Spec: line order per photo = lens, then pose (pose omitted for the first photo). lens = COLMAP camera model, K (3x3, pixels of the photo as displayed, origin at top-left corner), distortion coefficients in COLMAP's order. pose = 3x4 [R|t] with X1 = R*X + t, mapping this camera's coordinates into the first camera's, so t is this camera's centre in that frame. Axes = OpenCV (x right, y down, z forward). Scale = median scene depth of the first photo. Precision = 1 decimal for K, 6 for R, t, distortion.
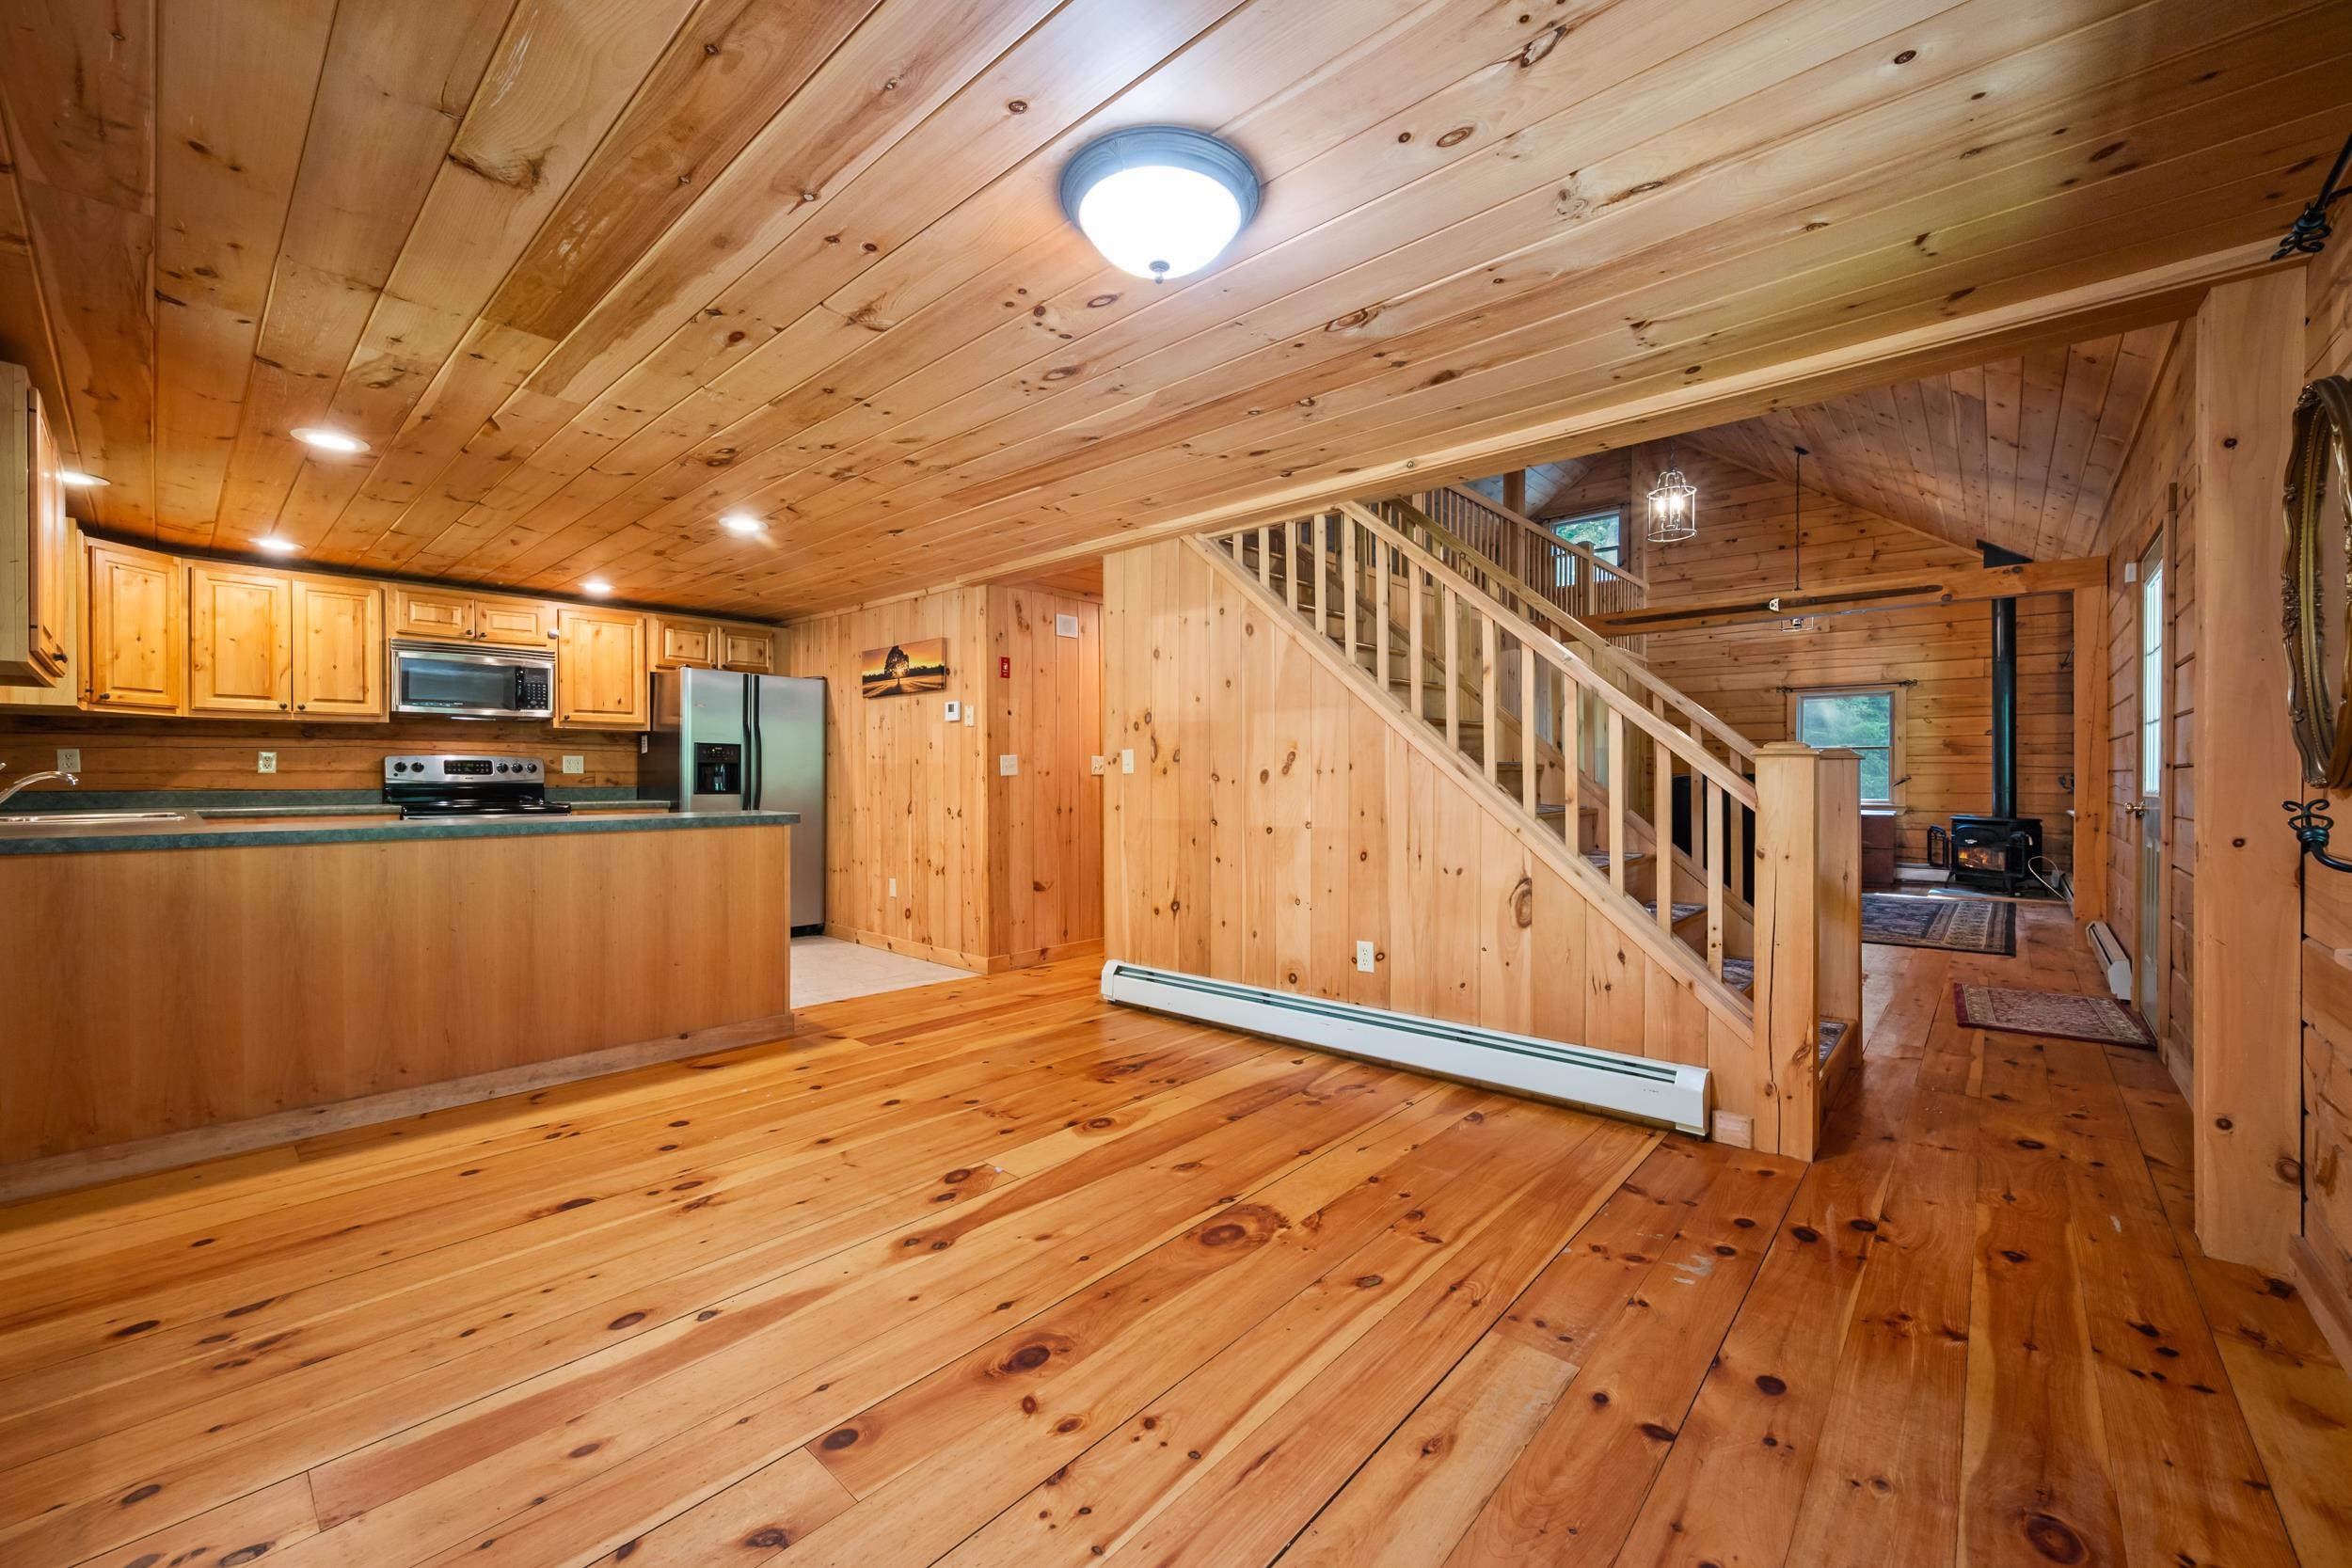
lens RADIAL K [[922.6, 0, 1178.7], [0, 922.6, 775.8], [0, 0, 1]] dist [0.000731, -0.000175]
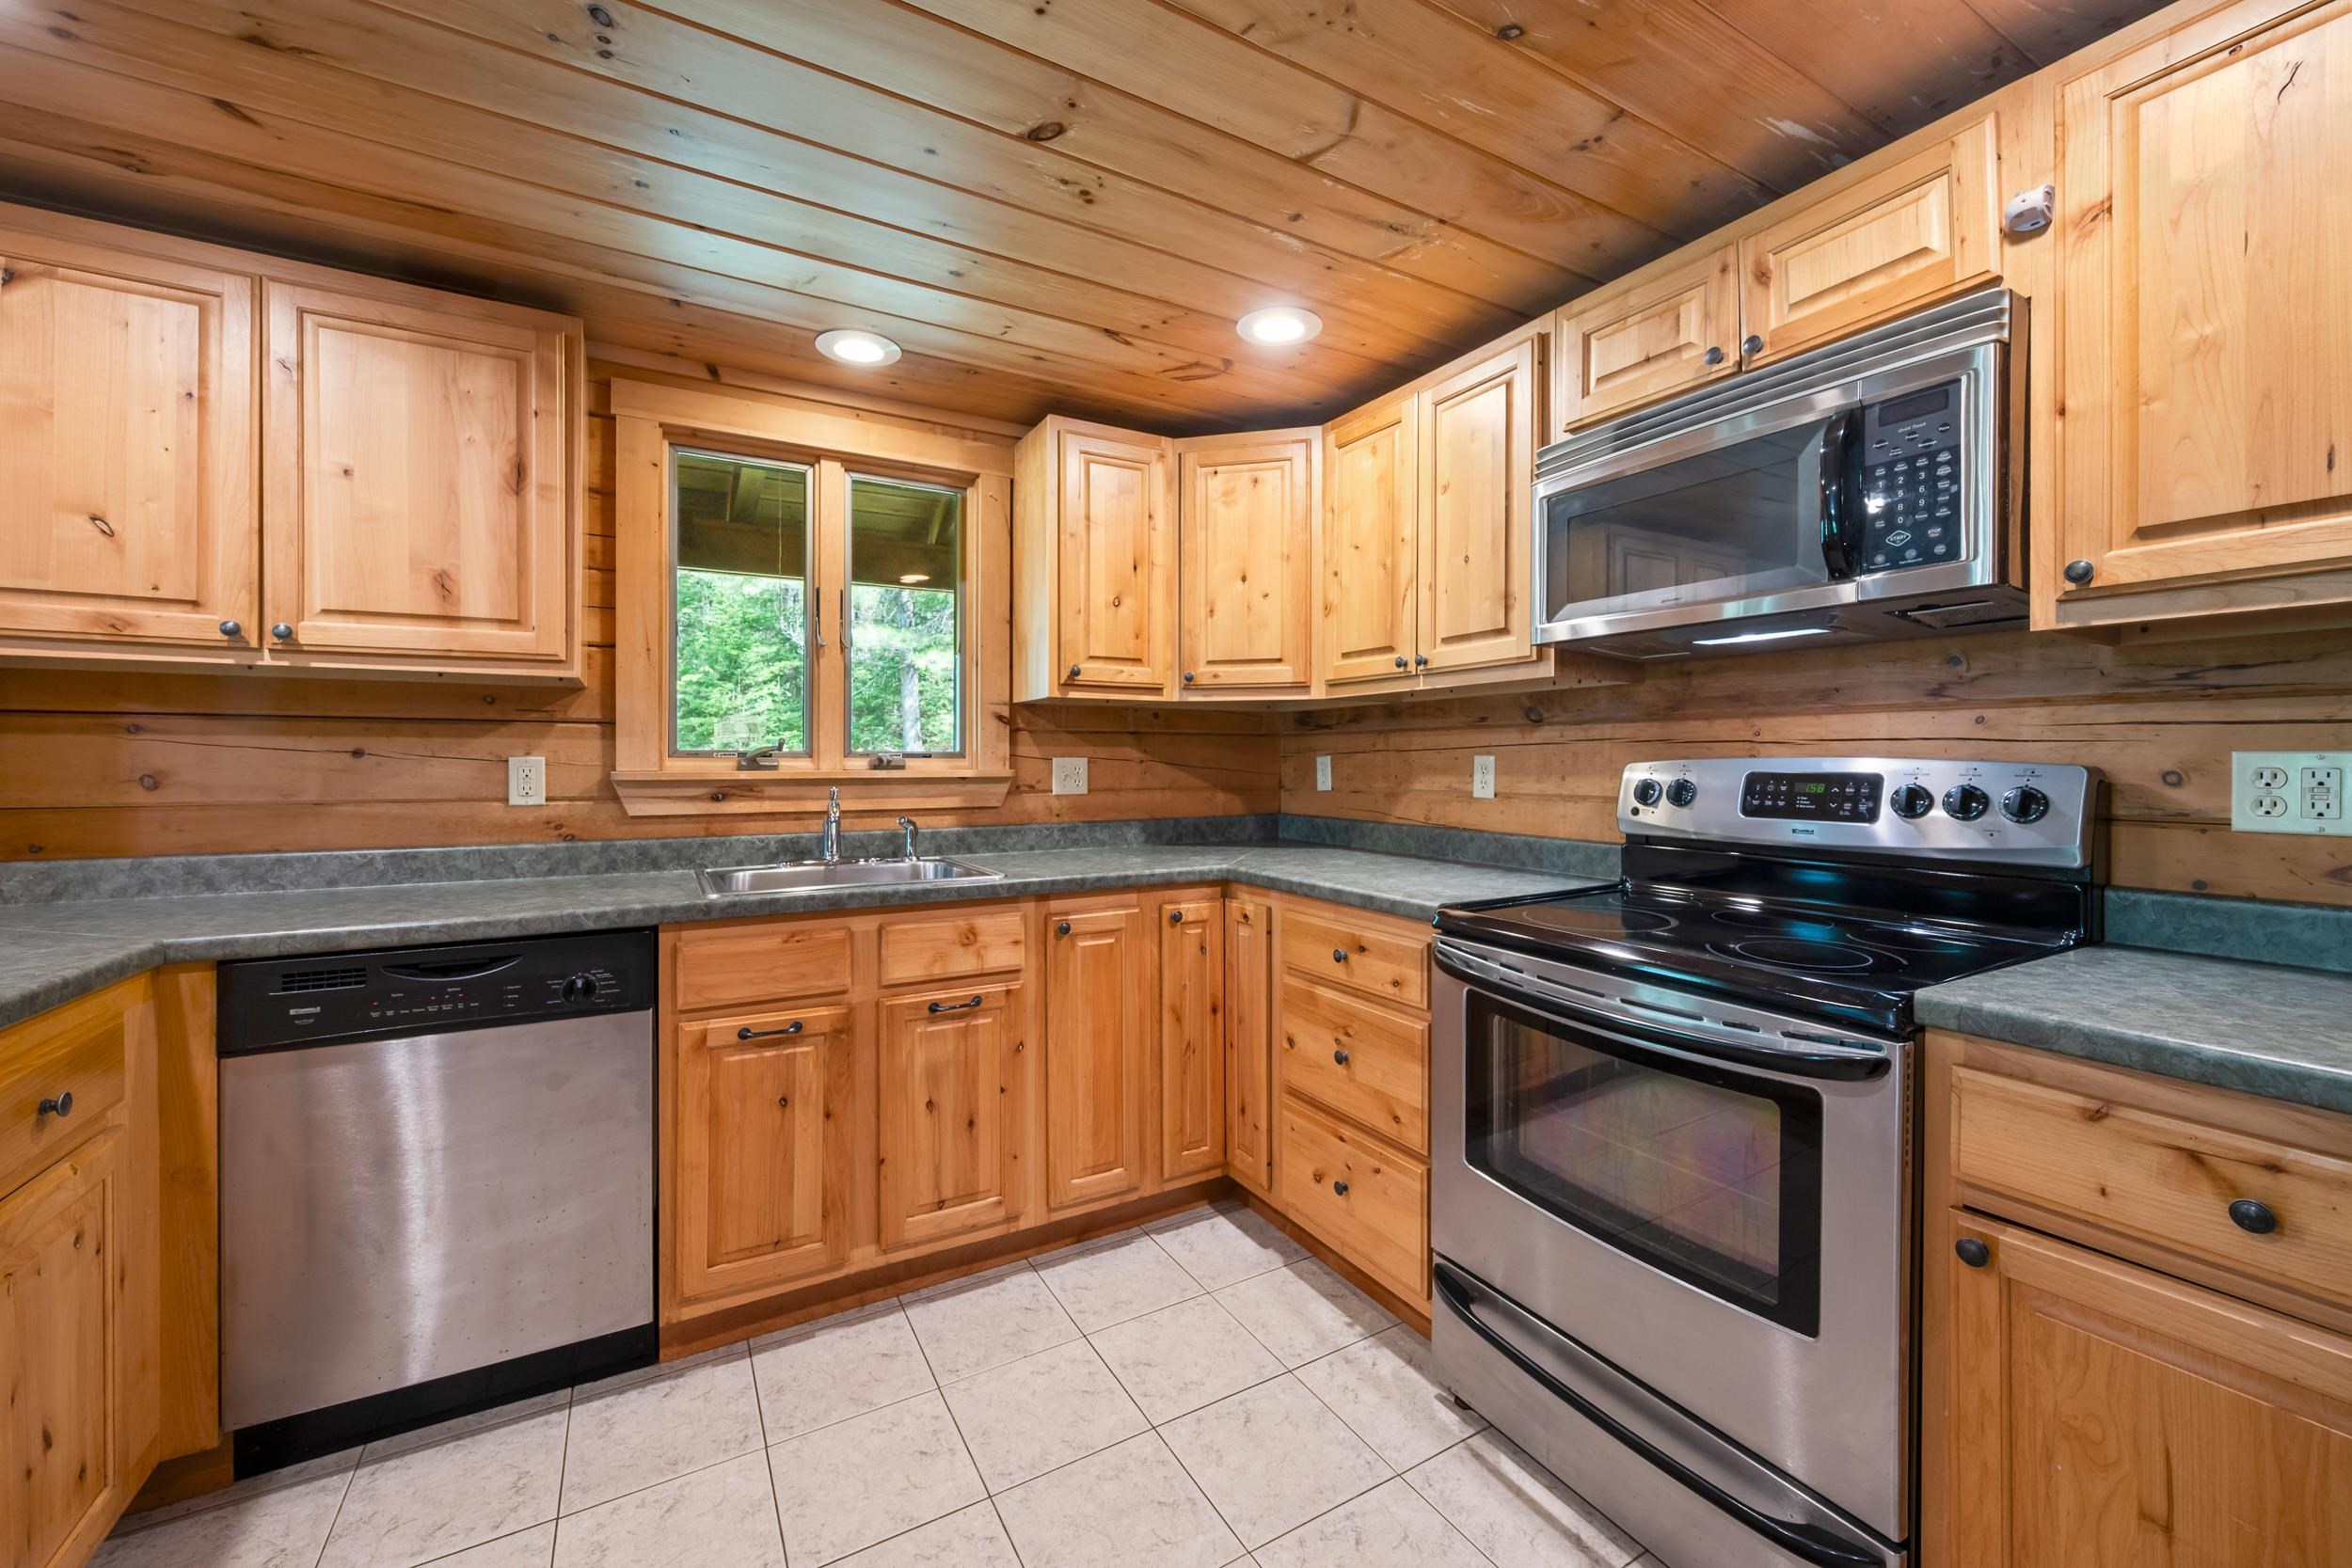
lens RADIAL K [[922.6, 0, 1175.6], [0, 922.6, 766.3], [0, 0, 1]] dist [0.000731, -0.000175]
pose [[-0.315895, 0.003731, -0.948787, -0.439439], [-0.002297, 0.999986, 0.004698, -0.021571], [0.948791, 0.003664, -0.315882, 0.964091]]
